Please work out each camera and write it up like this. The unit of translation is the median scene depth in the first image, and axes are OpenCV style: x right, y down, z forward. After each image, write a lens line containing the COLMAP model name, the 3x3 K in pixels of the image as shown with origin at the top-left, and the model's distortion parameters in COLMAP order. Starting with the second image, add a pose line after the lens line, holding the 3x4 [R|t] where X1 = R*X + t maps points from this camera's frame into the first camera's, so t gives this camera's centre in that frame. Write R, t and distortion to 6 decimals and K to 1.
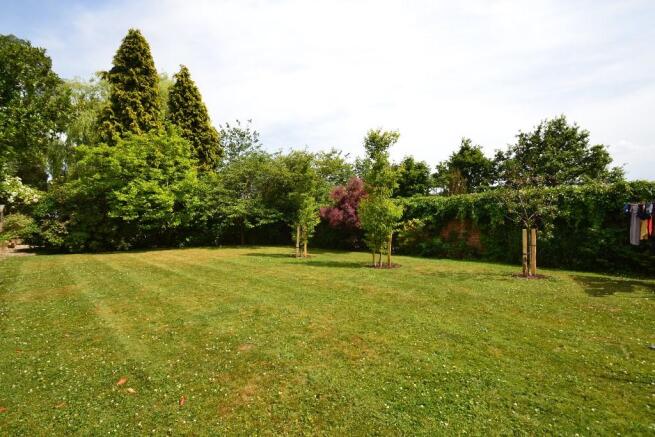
lens RADIAL K [[294.4, 0, 324.8], [0, 294.4, 219.5], [0, 0, 1]] dist [-0.001766, -0.000410]
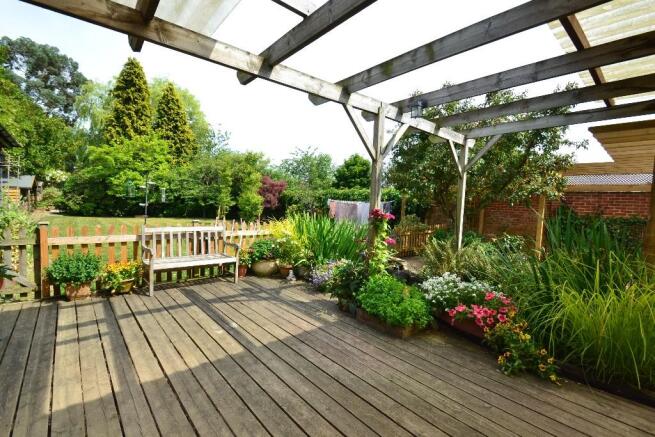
lens RADIAL K [[294.4, 0, 329.8], [0, 294.4, 218.8], [0, 0, 1]] dist [-0.001766, -0.000410]
pose [[0.997225, 0.051200, -0.054046, 0.432567], [-0.048068, 0.997174, 0.057741, -0.019869], [0.056850, -0.054983, 0.996868, -0.400787]]
